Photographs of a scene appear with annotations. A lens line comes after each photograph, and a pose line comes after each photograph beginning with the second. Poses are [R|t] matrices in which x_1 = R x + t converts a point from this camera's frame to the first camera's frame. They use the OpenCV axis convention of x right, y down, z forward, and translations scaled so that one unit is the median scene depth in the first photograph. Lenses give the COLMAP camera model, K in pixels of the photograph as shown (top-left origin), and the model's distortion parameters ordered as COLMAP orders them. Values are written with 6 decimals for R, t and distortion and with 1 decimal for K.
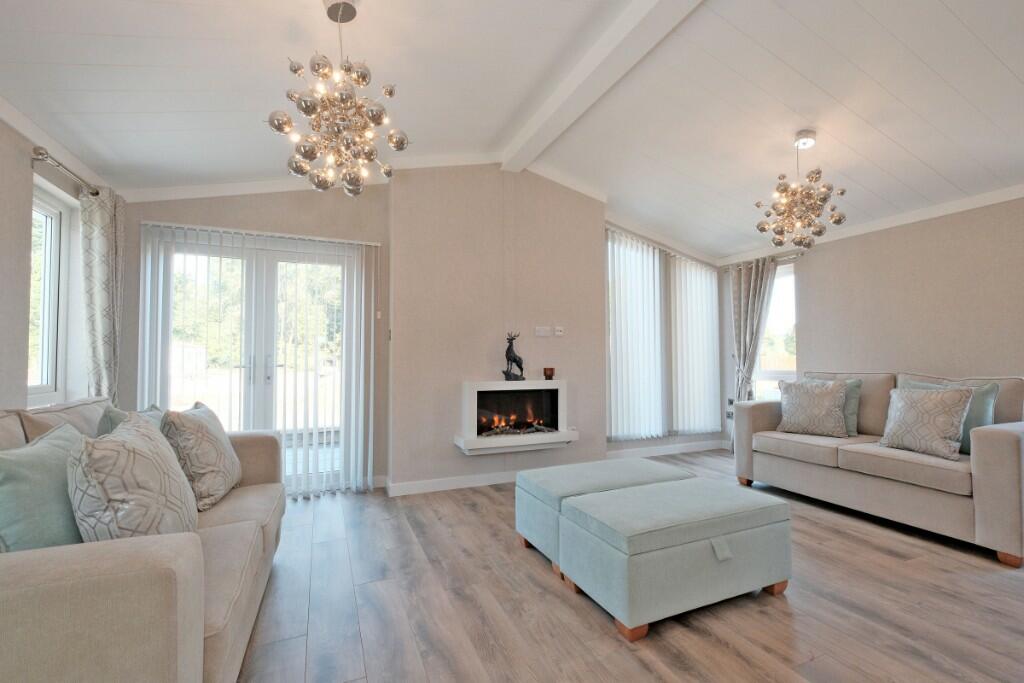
lens RADIAL K [[446.7, 0, 514.0], [0, 446.7, 344.2], [0, 0, 1]] dist [0.000389, 0.000200]
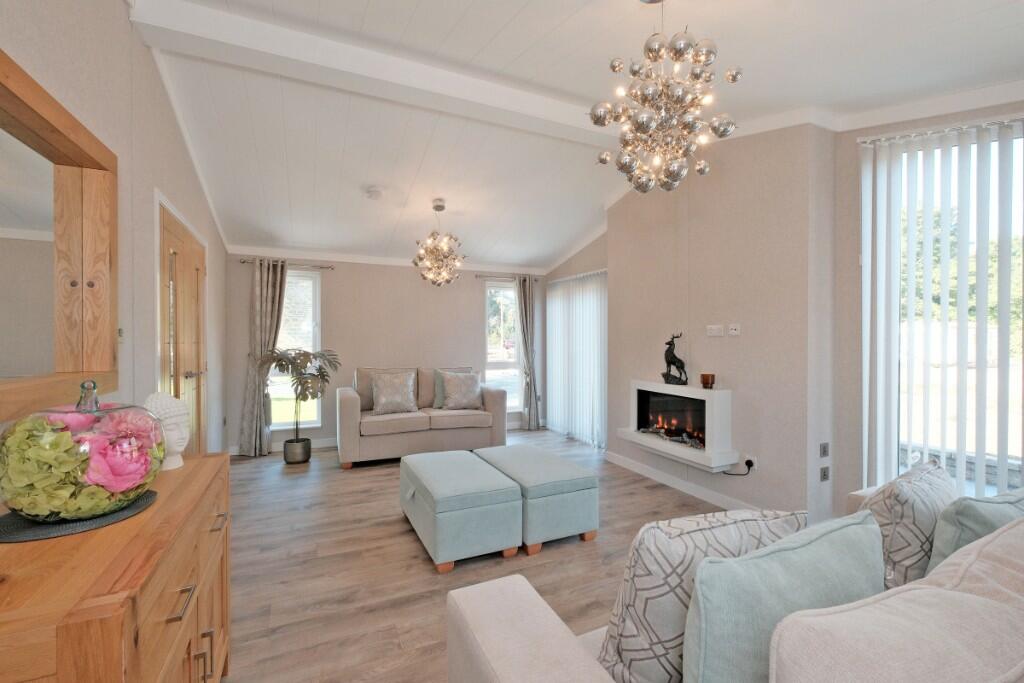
lens RADIAL K [[442.4, 0, 512.0], [0, 442.4, 341.5], [0, 0, 1]] dist [-0.016196, -0.000032]
pose [[0.019595, 0.007007, -0.999783, 0.982157], [0.026834, 0.999612, 0.007532, -0.027503], [0.999448, -0.026976, 0.019399, 0.667237]]
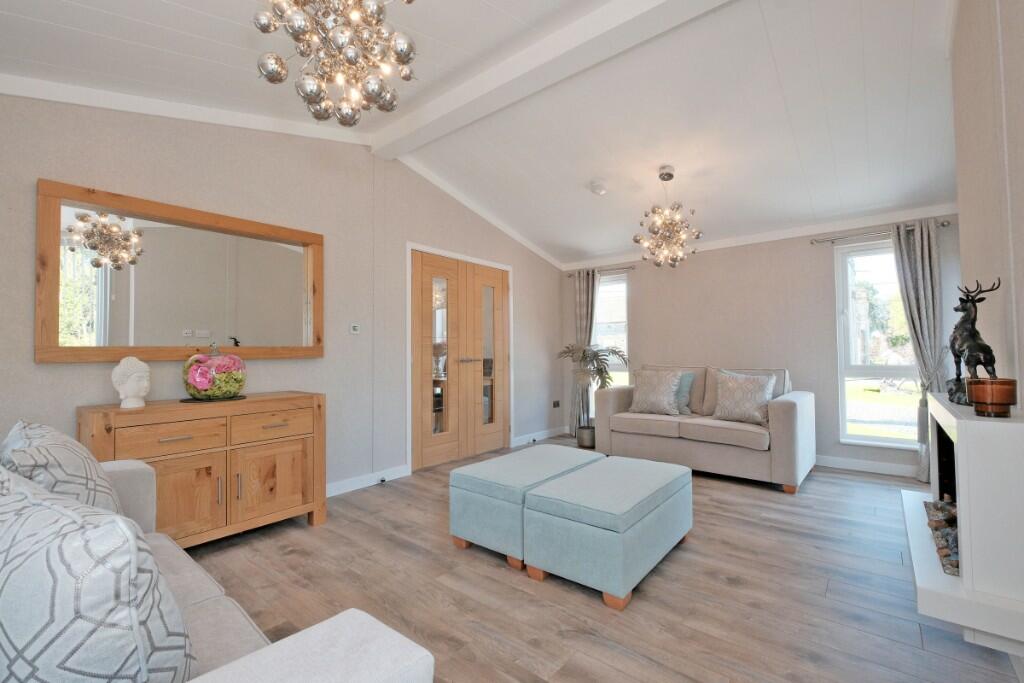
lens RADIAL K [[442.4, 0, 512.0], [0, 442.4, 341.5], [0, 0, 1]] dist [-0.016196, -0.000032]
pose [[-0.893980, -0.000778, -0.448106, 0.567030], [0.021813, 0.998737, -0.045252, 0.032895], [0.447575, -0.050229, -0.892834, 1.221728]]
